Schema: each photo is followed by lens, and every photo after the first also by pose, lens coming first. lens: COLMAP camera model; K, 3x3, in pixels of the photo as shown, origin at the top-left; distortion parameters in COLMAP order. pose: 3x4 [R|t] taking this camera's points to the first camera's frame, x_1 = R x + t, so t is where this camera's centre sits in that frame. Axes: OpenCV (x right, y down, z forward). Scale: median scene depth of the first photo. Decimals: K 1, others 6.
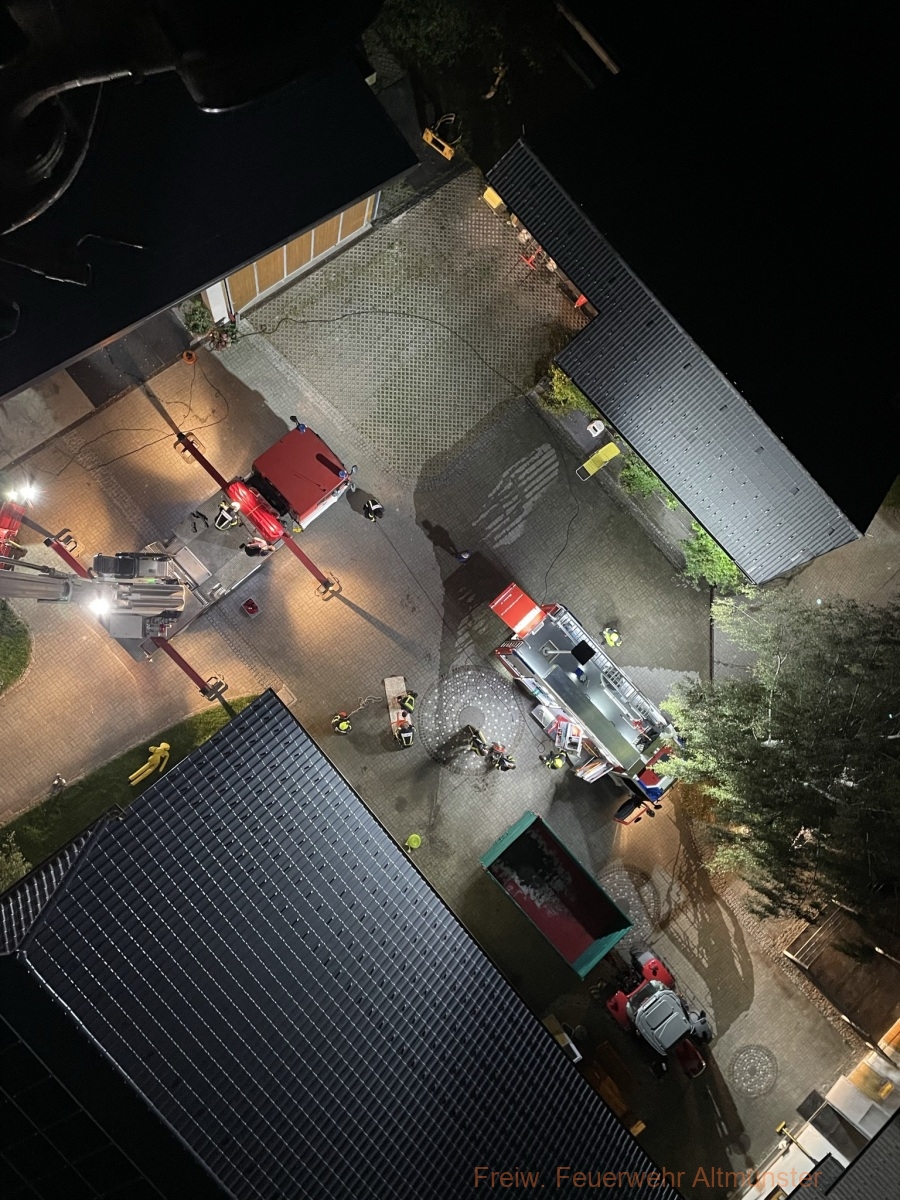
lens RADIAL K [[887.0, 0, 450.0], [0, 887.0, 600.0], [0, 0, 1]] dist [0.100269, -0.123155]
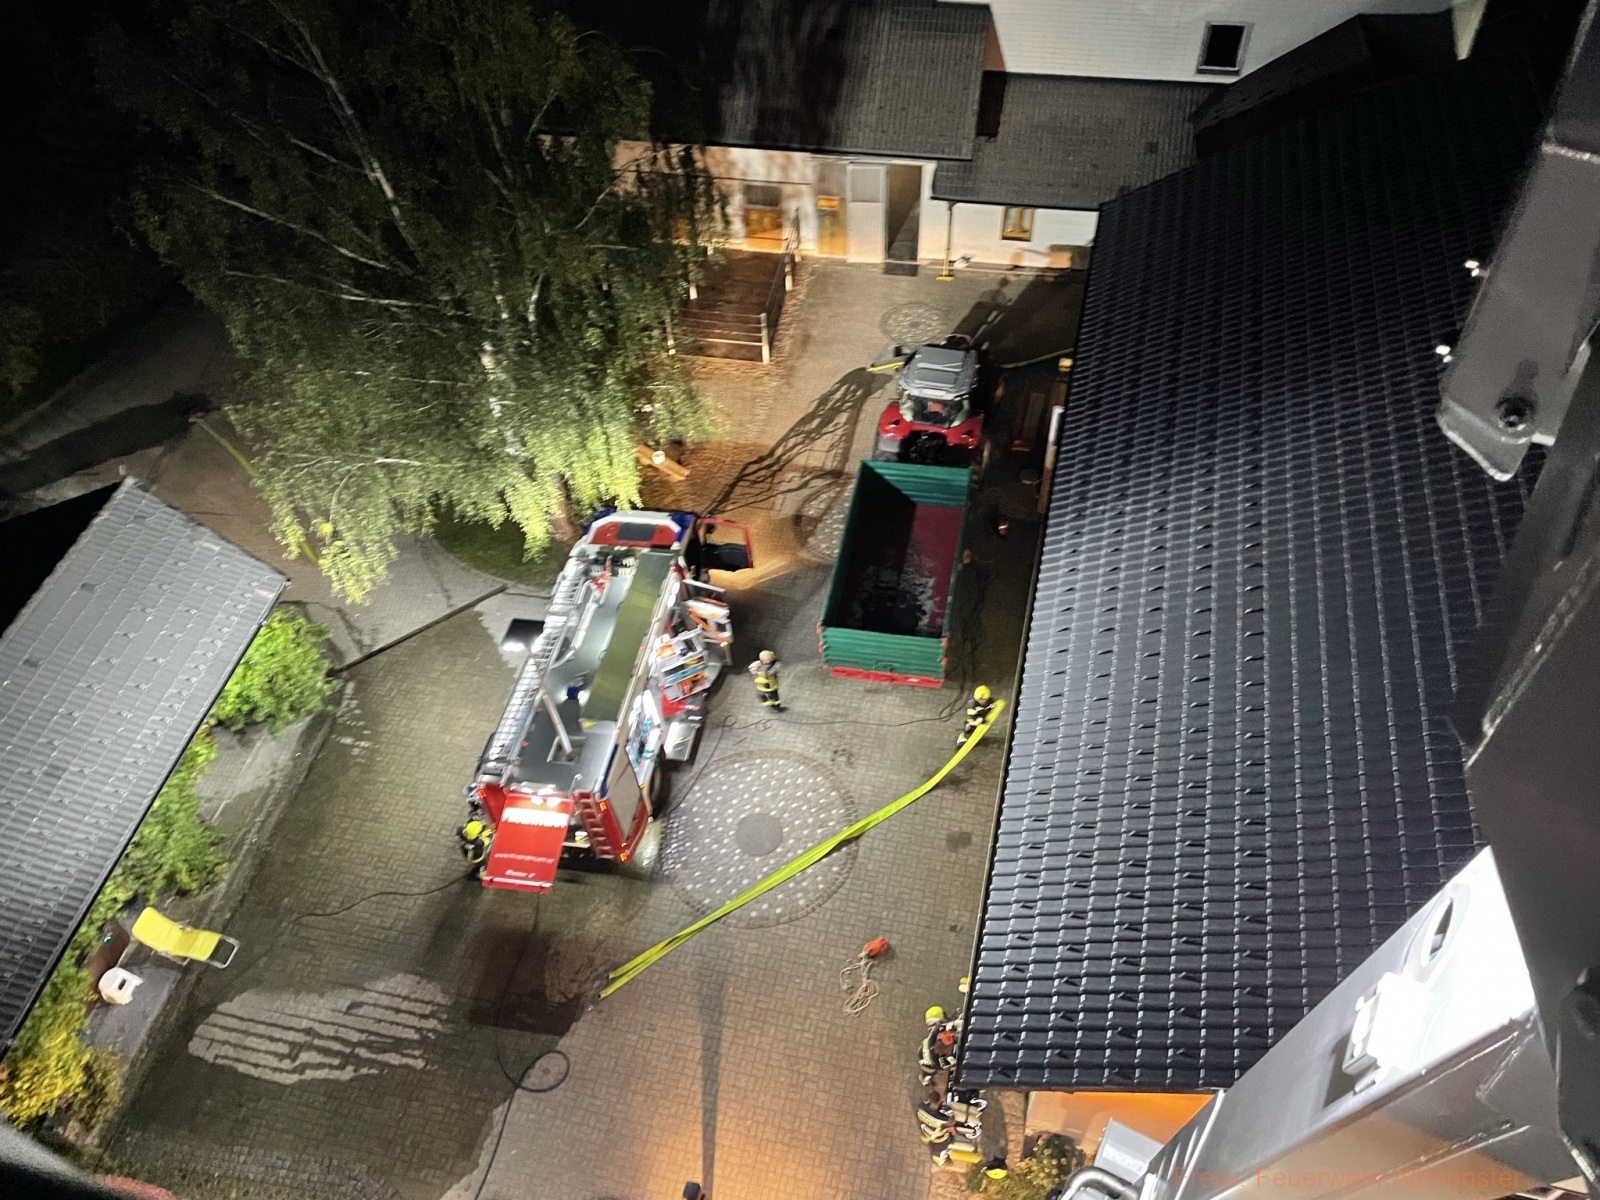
lens RADIAL K [[1182.6, 0, 819.1], [0, 1182.6, 600.8], [0, 0, 1]] dist [0.100269, -0.123155]
pose [[-0.604307, -0.687939, 0.401936, -0.190560], [0.789799, -0.450727, 0.416007, -0.073955], [-0.105024, 0.568845, 0.815712, 0.319989]]
